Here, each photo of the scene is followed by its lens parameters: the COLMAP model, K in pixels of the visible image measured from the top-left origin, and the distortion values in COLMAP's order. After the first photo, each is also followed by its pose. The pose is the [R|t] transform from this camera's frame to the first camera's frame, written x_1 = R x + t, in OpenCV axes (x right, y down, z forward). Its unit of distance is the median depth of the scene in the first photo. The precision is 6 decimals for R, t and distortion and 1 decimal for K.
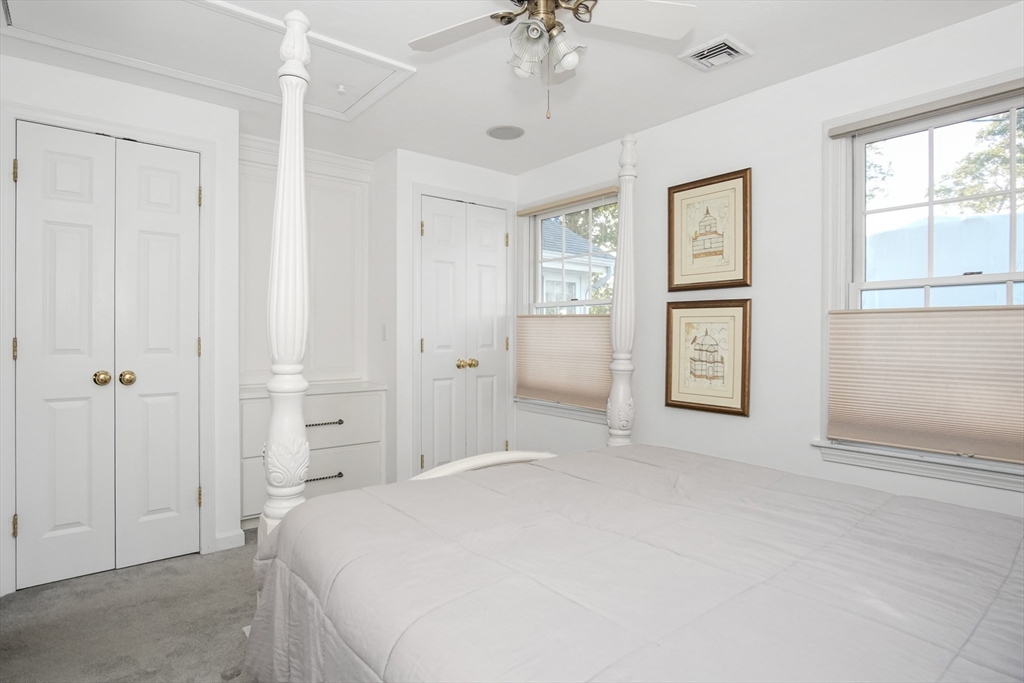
lens RADIAL K [[558.2, 0, 512.5], [0, 558.2, 339.3], [0, 0, 1]] dist [-0.025036, 0.002348]
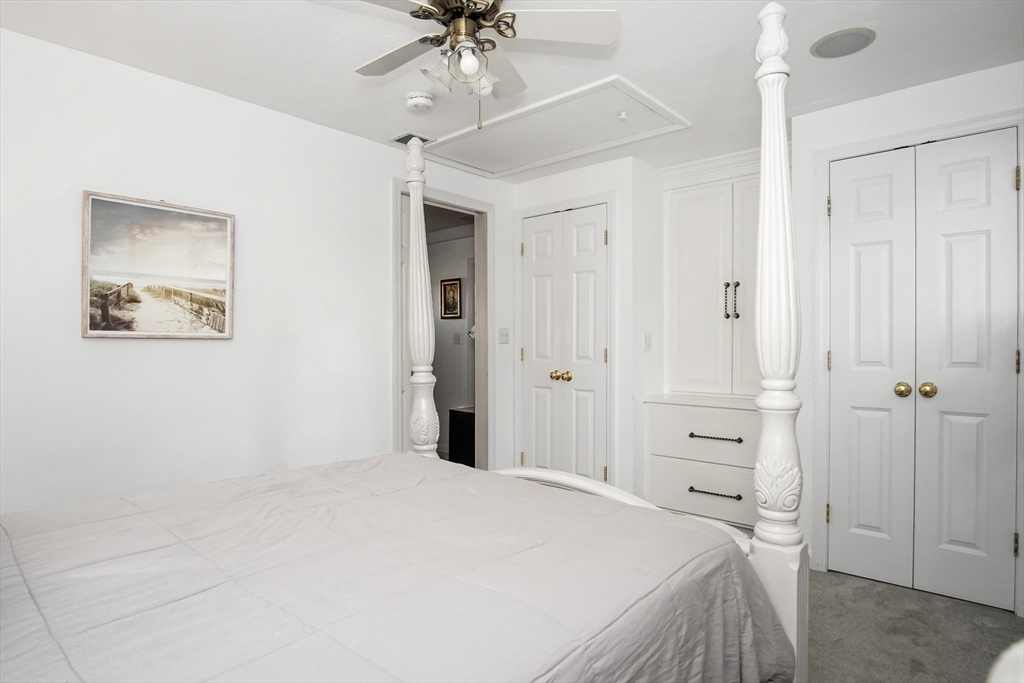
lens RADIAL K [[569.3, 0, 512.0], [0, 569.3, 341.5], [0, 0, 1]] dist [-0.000212, -0.000384]
pose [[0.156339, -0.009453, -0.987658, 0.990762], [-0.008150, 0.999908, -0.010860, -0.005442], [0.987670, 0.009747, 0.156247, 0.838648]]
